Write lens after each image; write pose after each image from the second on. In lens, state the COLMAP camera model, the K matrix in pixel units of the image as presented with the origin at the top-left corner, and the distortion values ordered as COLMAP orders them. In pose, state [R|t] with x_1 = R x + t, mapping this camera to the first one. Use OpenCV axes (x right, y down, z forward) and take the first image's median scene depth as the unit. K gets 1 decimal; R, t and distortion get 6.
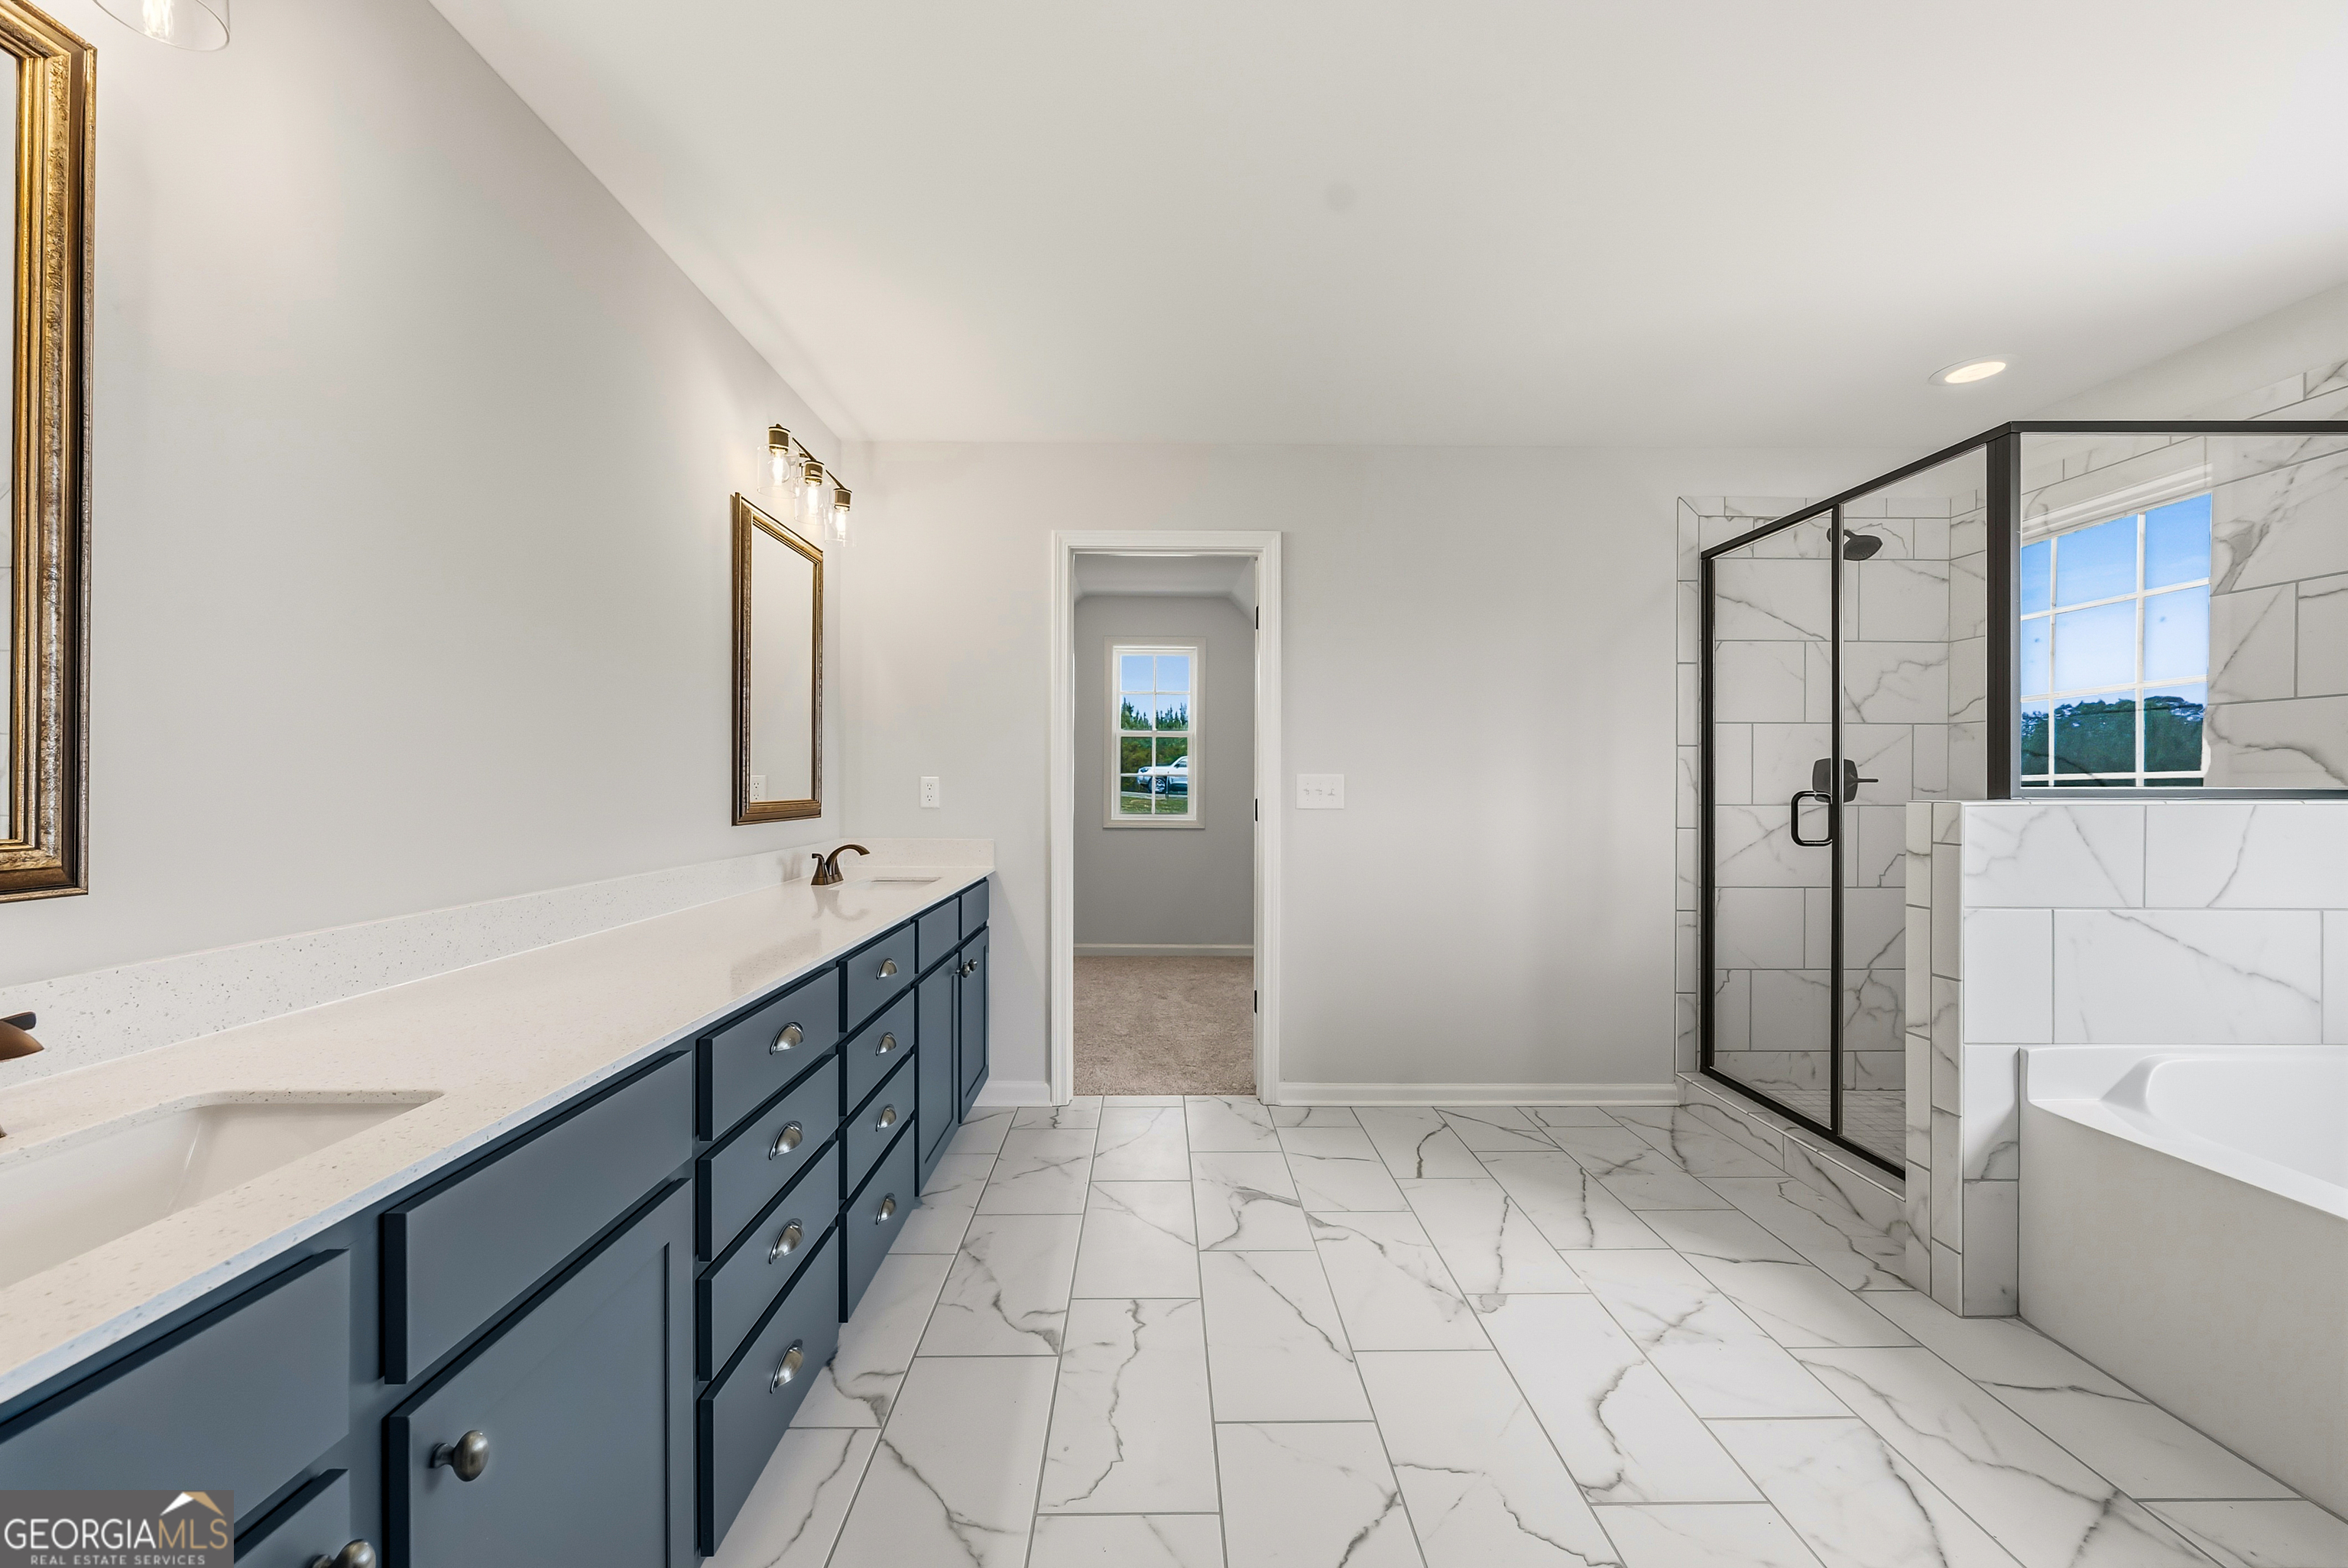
lens RADIAL K [[894.8, 0, 1164.6], [0, 894.8, 769.5], [0, 0, 1]] dist [-0.001357, -0.000007]
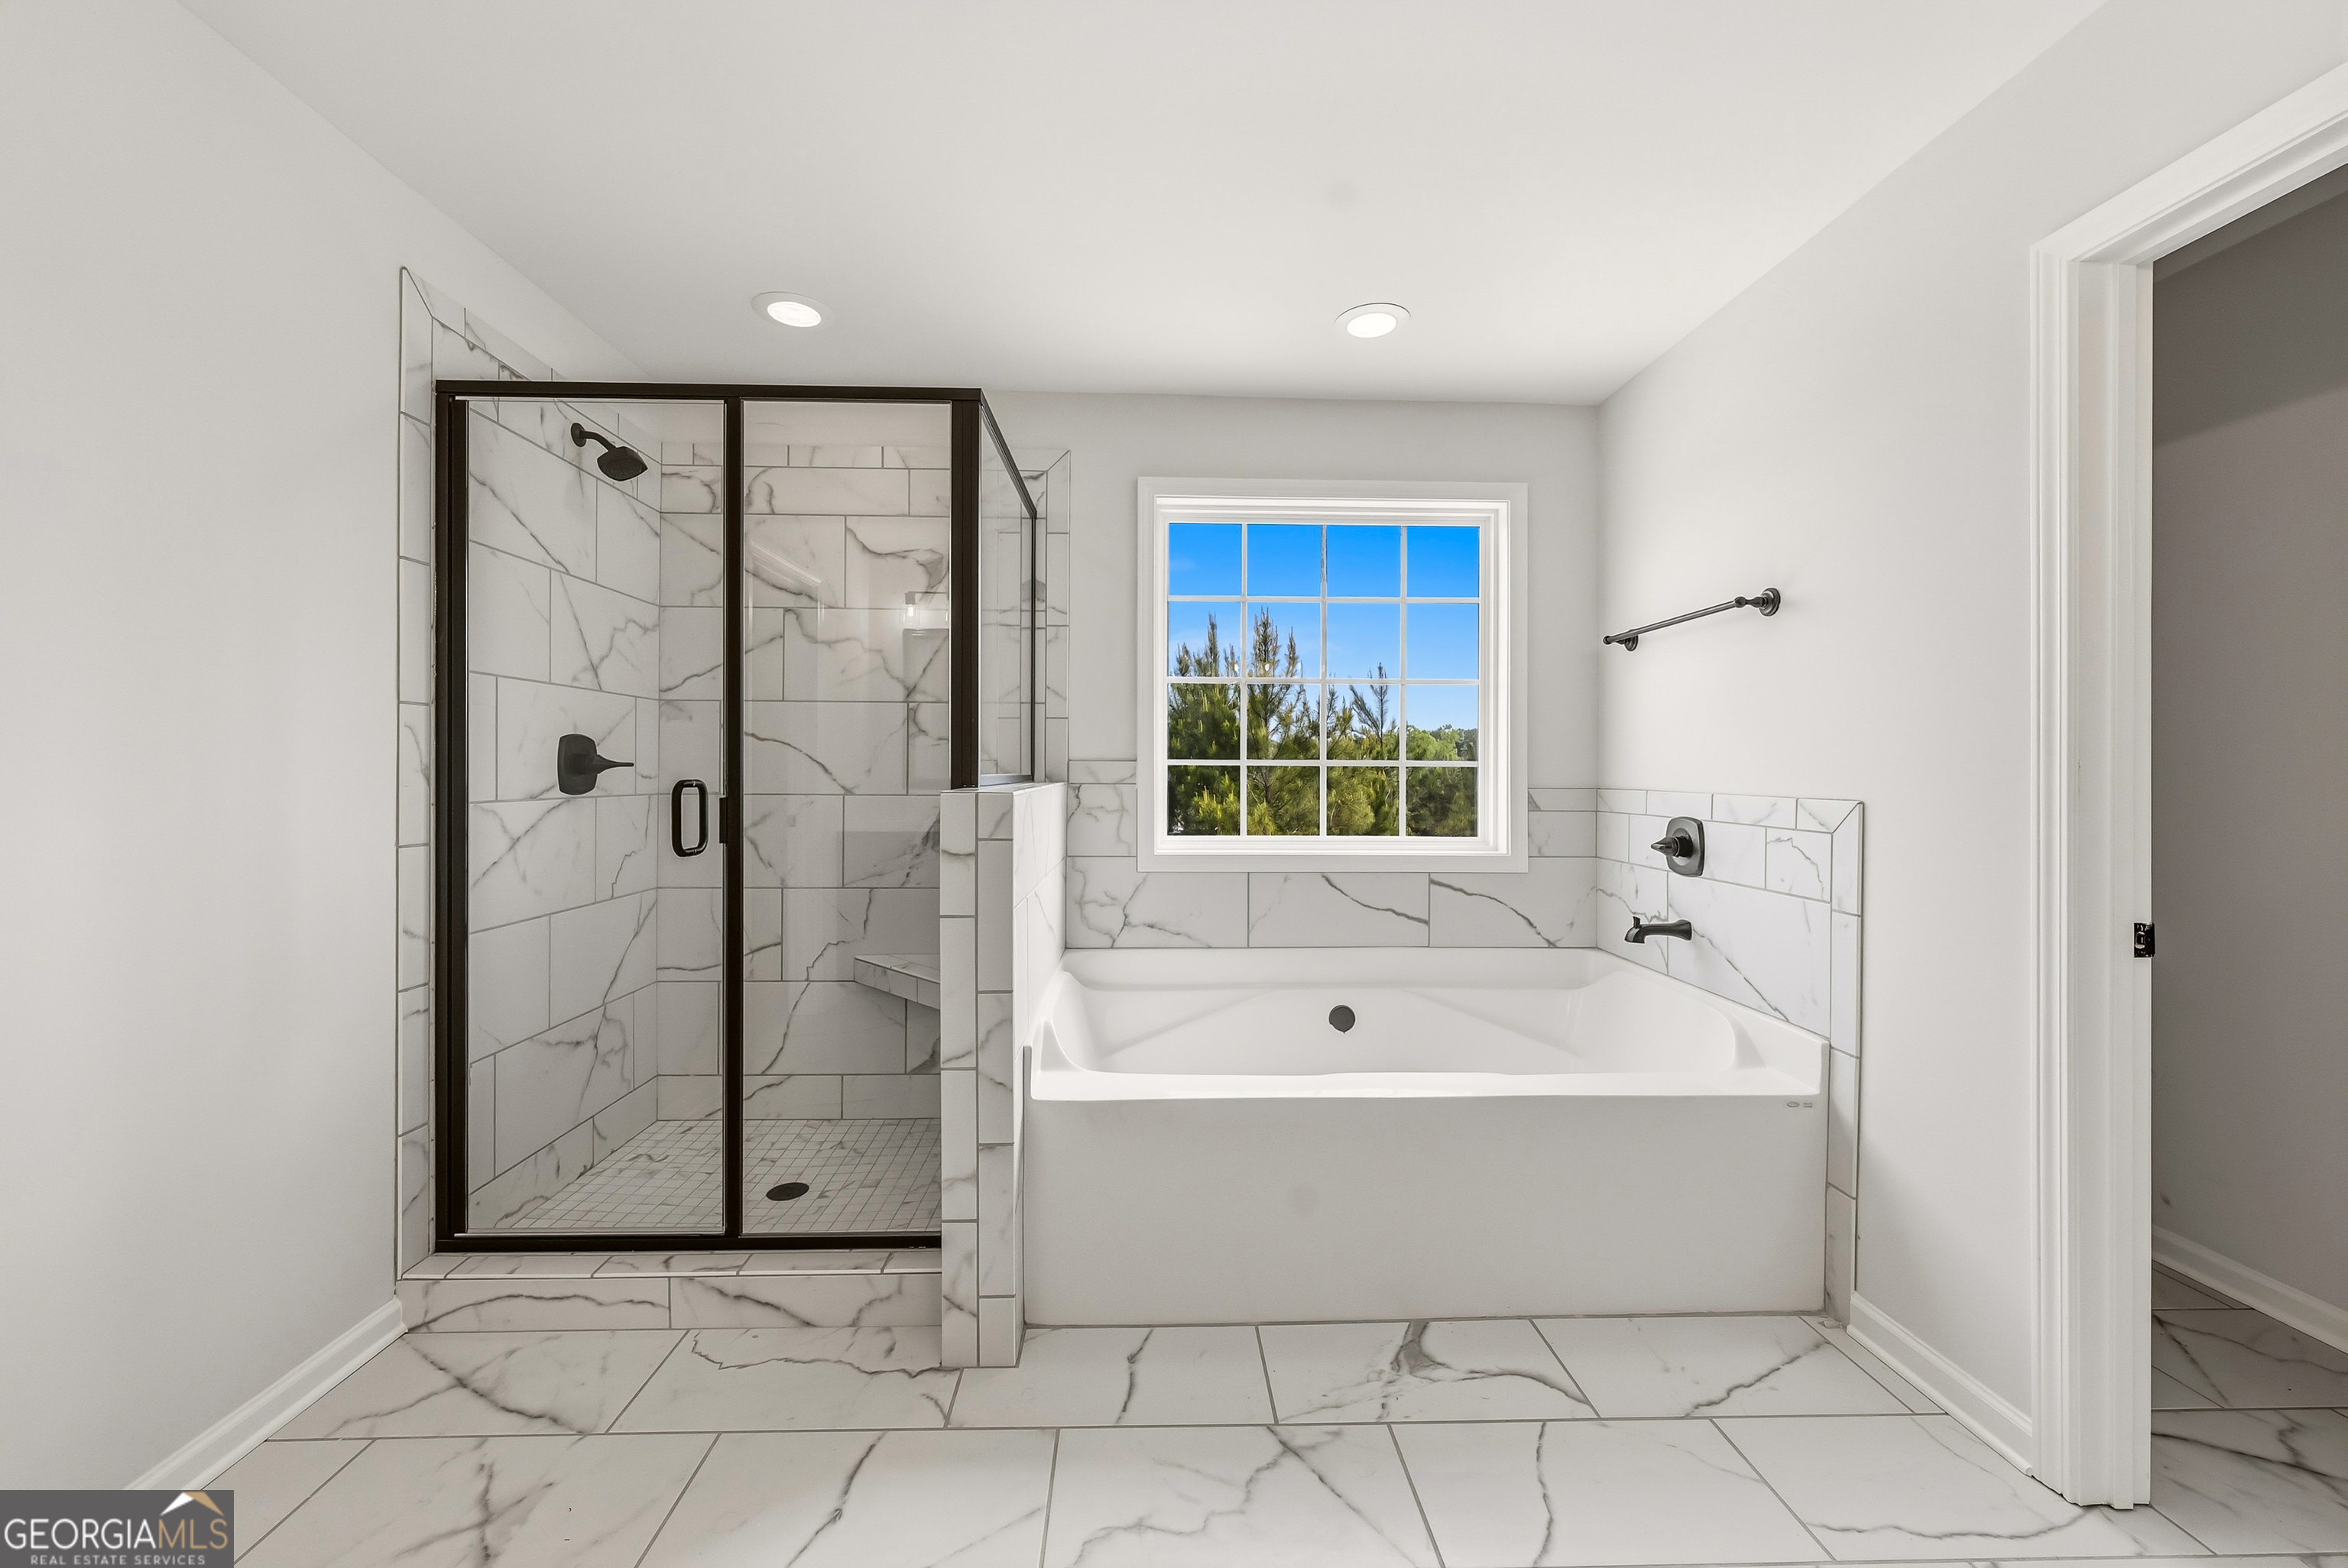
lens RADIAL K [[894.8, 0, 1164.6], [0, 894.8, 769.5], [0, 0, 1]] dist [-0.001357, -0.000007]
pose [[-0.018956, -0.001299, 0.999819, -0.007022], [-0.020094, 0.999798, 0.000918, 0.007630], [-0.999618, -0.020073, -0.018979, 0.669095]]
